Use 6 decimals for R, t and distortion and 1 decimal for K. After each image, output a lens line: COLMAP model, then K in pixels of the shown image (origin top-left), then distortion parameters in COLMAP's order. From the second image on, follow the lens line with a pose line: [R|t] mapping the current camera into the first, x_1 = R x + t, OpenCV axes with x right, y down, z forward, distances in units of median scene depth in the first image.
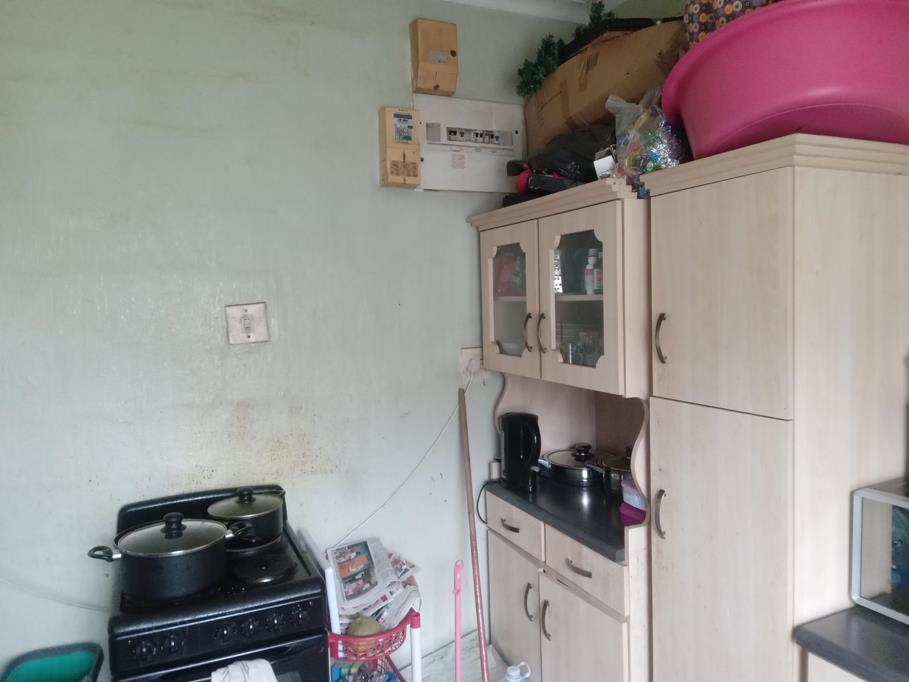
lens RADIAL K [[665.7, 0, 452.7], [0, 665.7, 334.4], [0, 0, 1]] dist [0.062258, -0.090588]
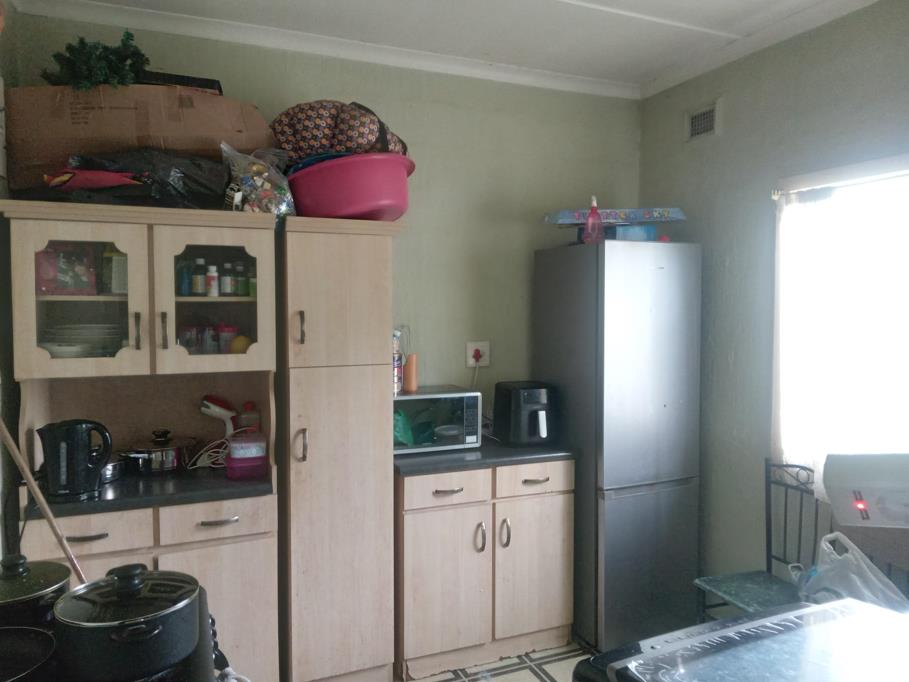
lens RADIAL K [[665.7, 0, 452.7], [0, 665.7, 334.4], [0, 0, 1]] dist [0.062258, -0.090588]
pose [[0.047327, -0.021860, 0.998640, -0.972347], [0.051293, 0.998495, 0.019425, 0.007805], [-0.997562, 0.050304, 0.048377, 0.491480]]
